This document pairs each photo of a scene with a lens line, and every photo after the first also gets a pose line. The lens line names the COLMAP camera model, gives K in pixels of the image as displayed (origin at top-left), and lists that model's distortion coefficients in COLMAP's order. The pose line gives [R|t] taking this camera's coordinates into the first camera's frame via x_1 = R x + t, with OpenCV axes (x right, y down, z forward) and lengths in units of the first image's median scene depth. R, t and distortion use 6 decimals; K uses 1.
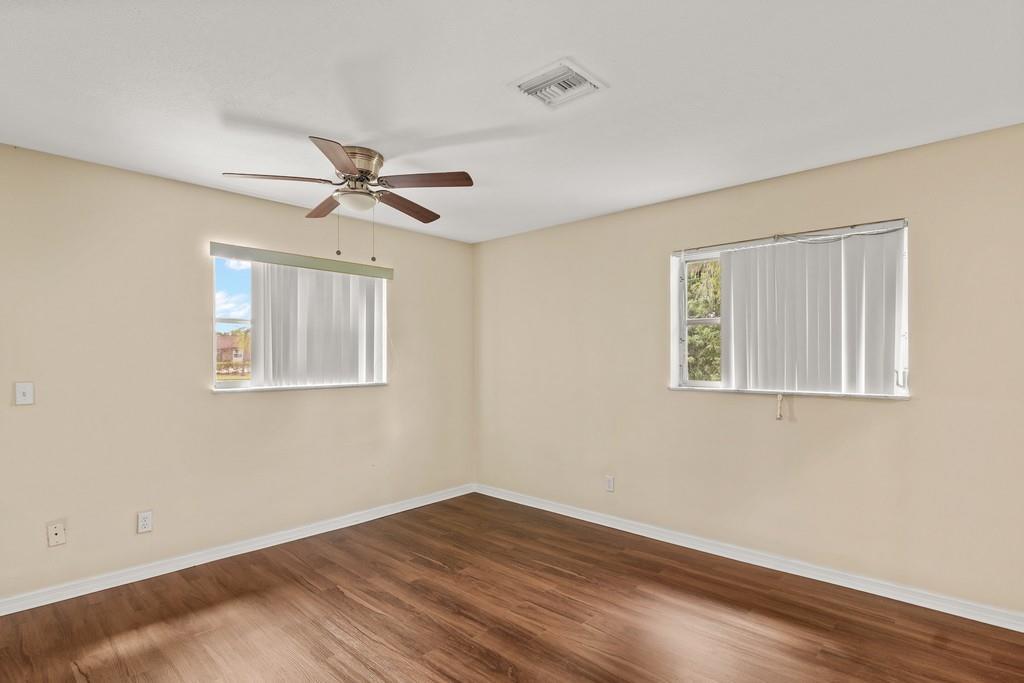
lens RADIAL K [[527.0, 0, 510.4], [0, 527.0, 356.7], [0, 0, 1]] dist [-0.002292, -0.000454]
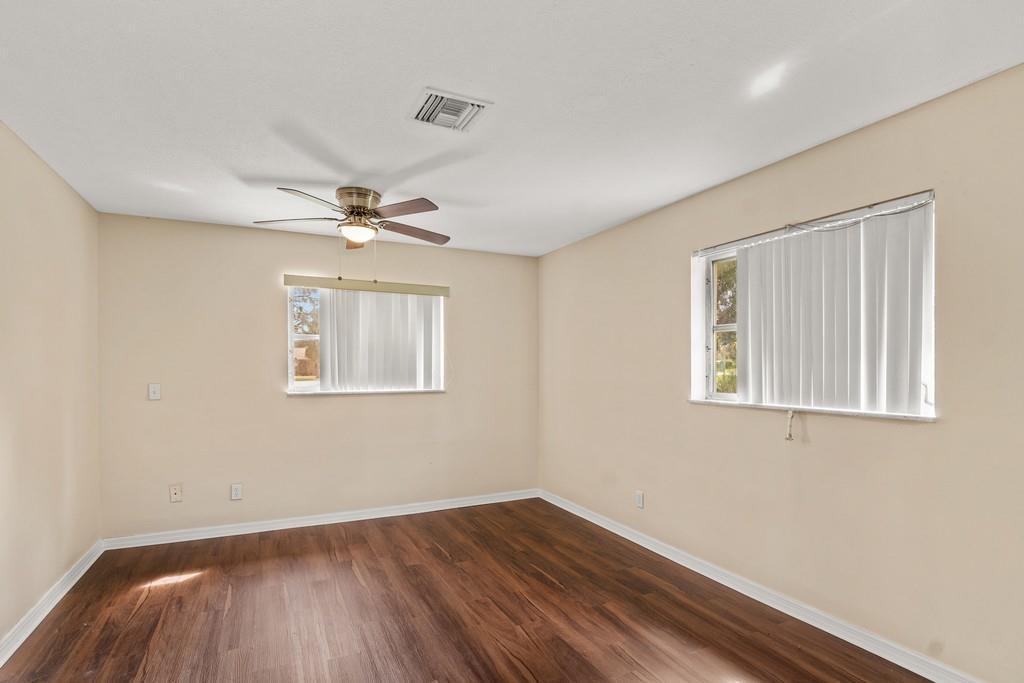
lens RADIAL K [[522.9, 0, 508.8], [0, 522.9, 371.4], [0, 0, 1]] dist [0.000881, -0.000329]
pose [[0.928242, 0.004314, -0.371953, 0.403310], [-0.001486, 0.999968, 0.007891, 0.001584], [0.371975, -0.006772, 0.928218, 0.038872]]
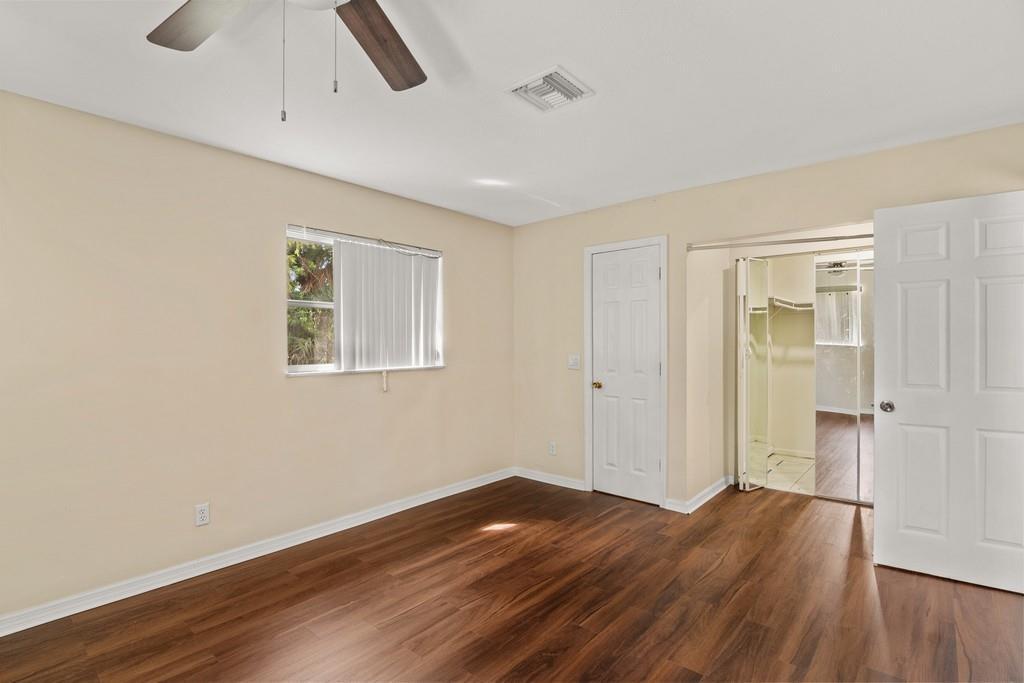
lens RADIAL K [[495.2, 0, 502.9], [0, 495.2, 342.9], [0, 0, 1]] dist [-0.002405, -0.000692]
pose [[-0.033205, -0.001563, 0.999447, -0.640227], [0.000136, 0.999999, 0.001568, 0.004001], [-0.999449, 0.000188, -0.033205, 0.766892]]
